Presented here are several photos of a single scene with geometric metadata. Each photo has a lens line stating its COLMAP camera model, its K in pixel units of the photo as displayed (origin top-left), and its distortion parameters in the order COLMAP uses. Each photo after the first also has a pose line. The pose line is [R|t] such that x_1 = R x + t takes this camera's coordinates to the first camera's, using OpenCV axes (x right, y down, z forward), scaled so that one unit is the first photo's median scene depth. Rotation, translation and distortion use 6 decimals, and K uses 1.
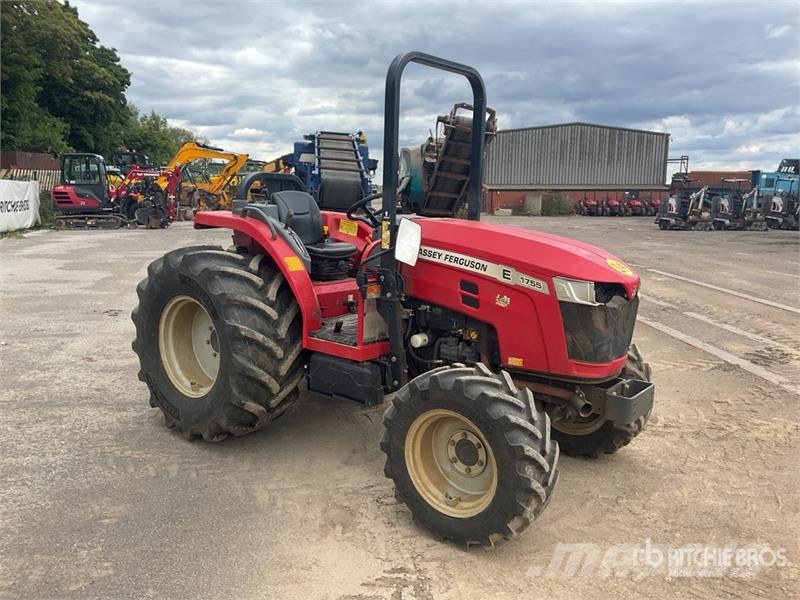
lens RADIAL K [[662.6, 0, 398.3], [0, 662.6, 297.6], [0, 0, 1]] dist [0.106772, -0.212236]
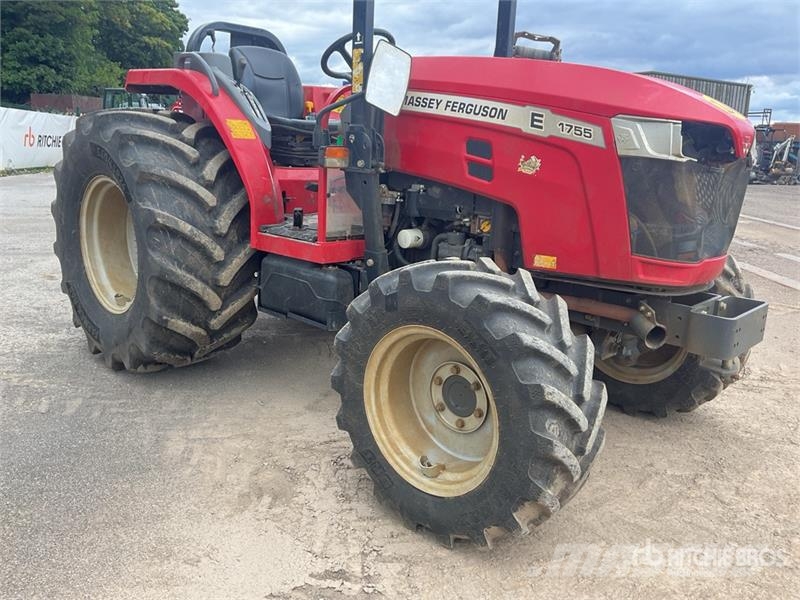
lens RADIAL K [[658.9, 0, 396.3], [0, 658.9, 300.0], [0, 0, 1]] dist [0.088205, -0.165956]
pose [[0.995508, 0.030726, -0.089550, 0.079698], [-0.024877, 0.997529, 0.065706, 0.082618], [0.091348, -0.063183, 0.993813, 0.306045]]
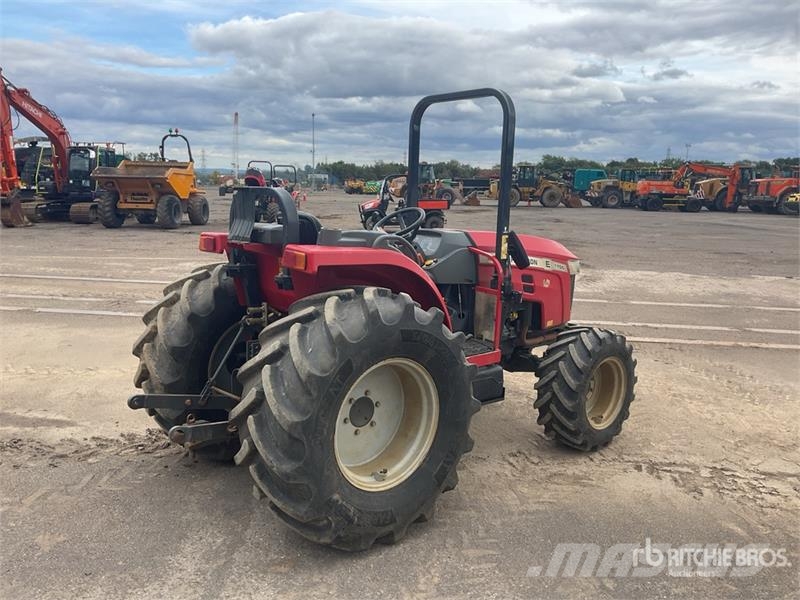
lens RADIAL K [[662.6, 0, 398.3], [0, 662.6, 297.6], [0, 0, 1]] dist [0.106772, -0.212236]
pose [[0.184945, -0.182484, 0.965658, -1.101182], [0.141700, 0.977293, 0.157544, -0.201005], [-0.972480, 0.107696, 0.206603, 0.880911]]
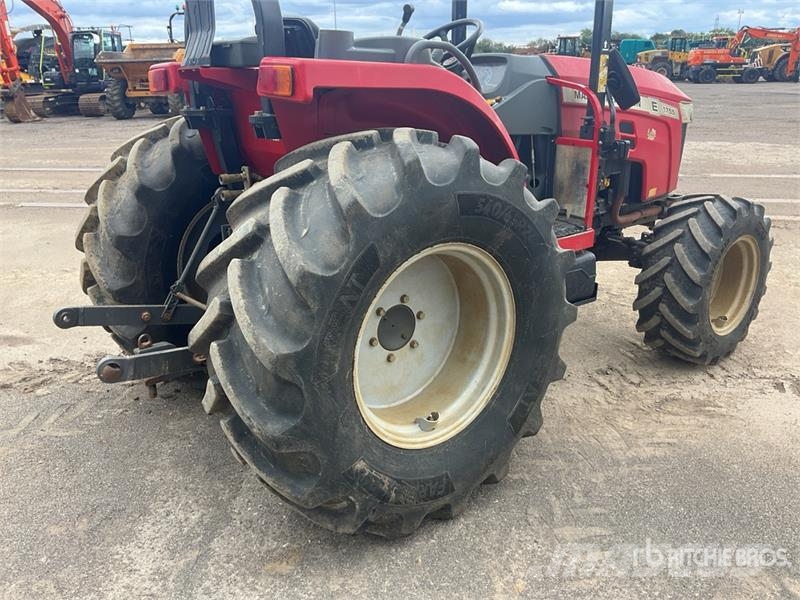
lens RADIAL K [[662.6, 0, 398.3], [0, 662.6, 297.6], [0, 0, 1]] dist [0.106772, -0.212236]
pose [[0.223343, -0.337627, 0.914399, -0.806452], [0.179597, 0.936288, 0.301842, -0.119327], [-0.958051, 0.096809, 0.269751, 0.966461]]
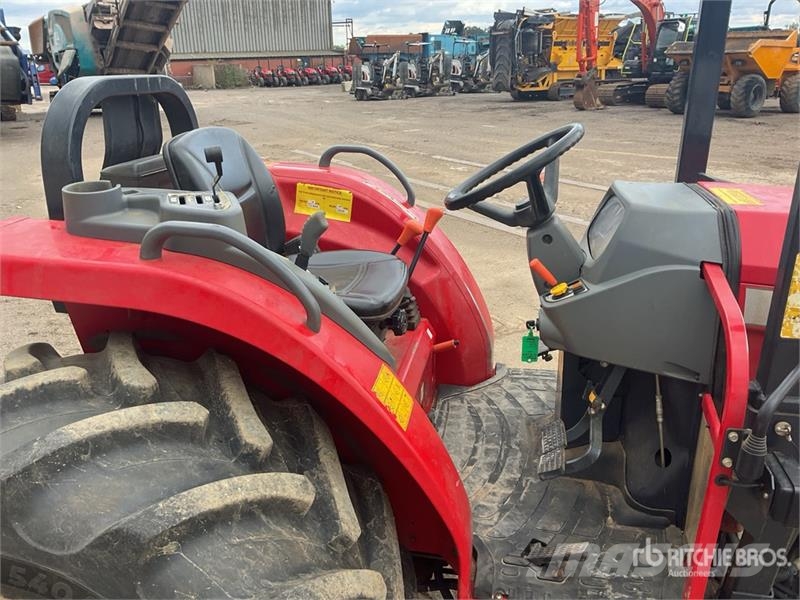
lens RADIAL K [[664.1, 0, 400.0], [0, 664.1, 300.0], [0, 0, 1]] dist [0.071296, -0.117821]
pose [[0.875405, -0.195602, 0.442047, -0.328184], [0.108969, 0.970788, 0.213768, -0.174732], [-0.470947, -0.138964, 0.871147, 0.752465]]
